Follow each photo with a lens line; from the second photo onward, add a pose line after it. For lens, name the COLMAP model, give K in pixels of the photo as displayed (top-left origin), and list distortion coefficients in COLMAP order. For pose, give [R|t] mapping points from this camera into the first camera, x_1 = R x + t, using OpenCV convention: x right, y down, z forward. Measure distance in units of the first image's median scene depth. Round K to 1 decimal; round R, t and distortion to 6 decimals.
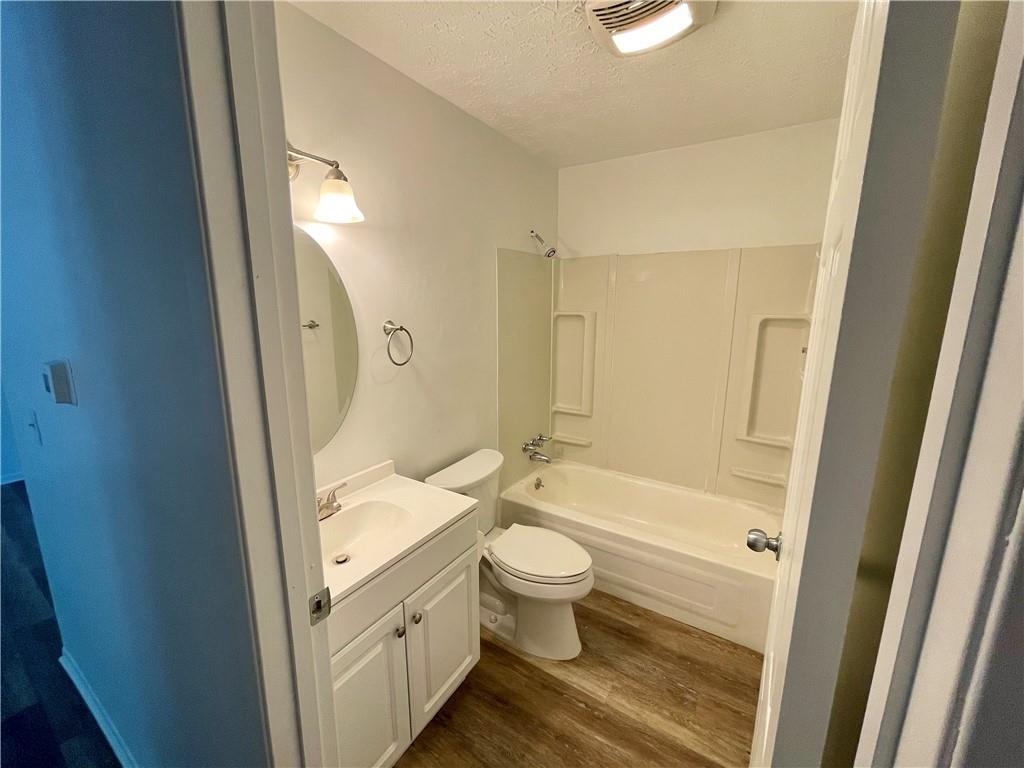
lens RADIAL K [[410.8, 0, 505.5], [0, 410.8, 383.3], [0, 0, 1]] dist [0.000130, 0.000007]
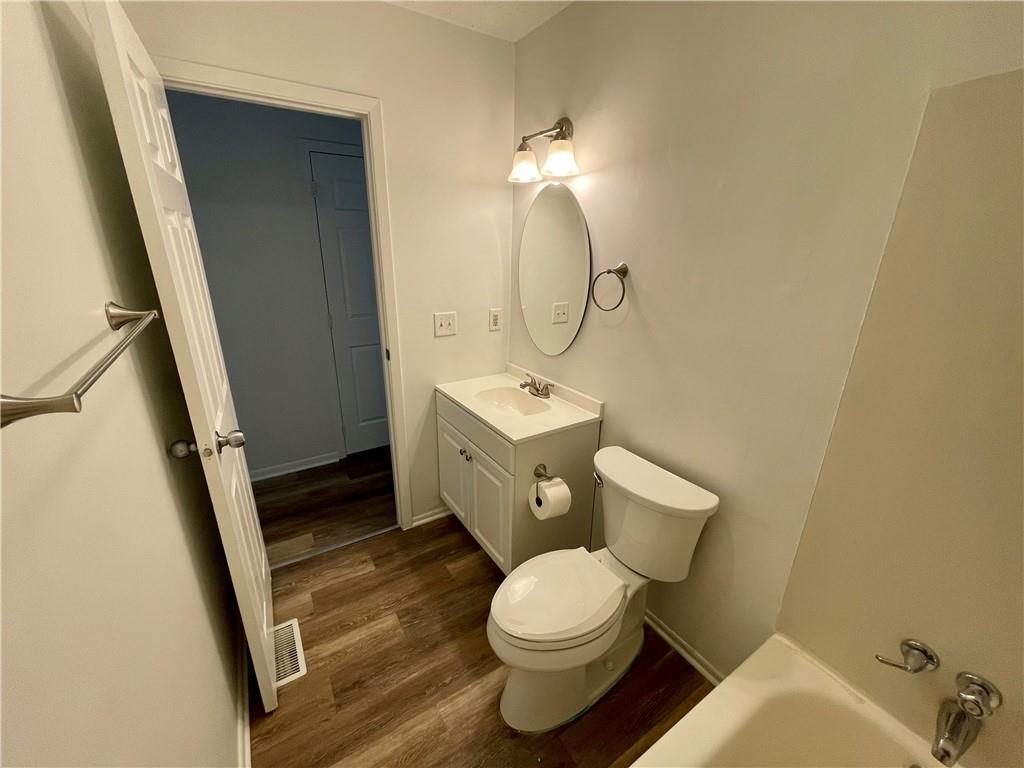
lens RADIAL K [[410.8, 0, 505.5], [0, 410.8, 383.3], [0, 0, 1]] dist [0.000130, 0.000007]
pose [[-0.414289, 0.284739, -0.864459, 0.793339], [-0.182356, 0.904574, 0.385346, -0.235540], [0.891690, 0.317284, -0.322831, 1.268639]]
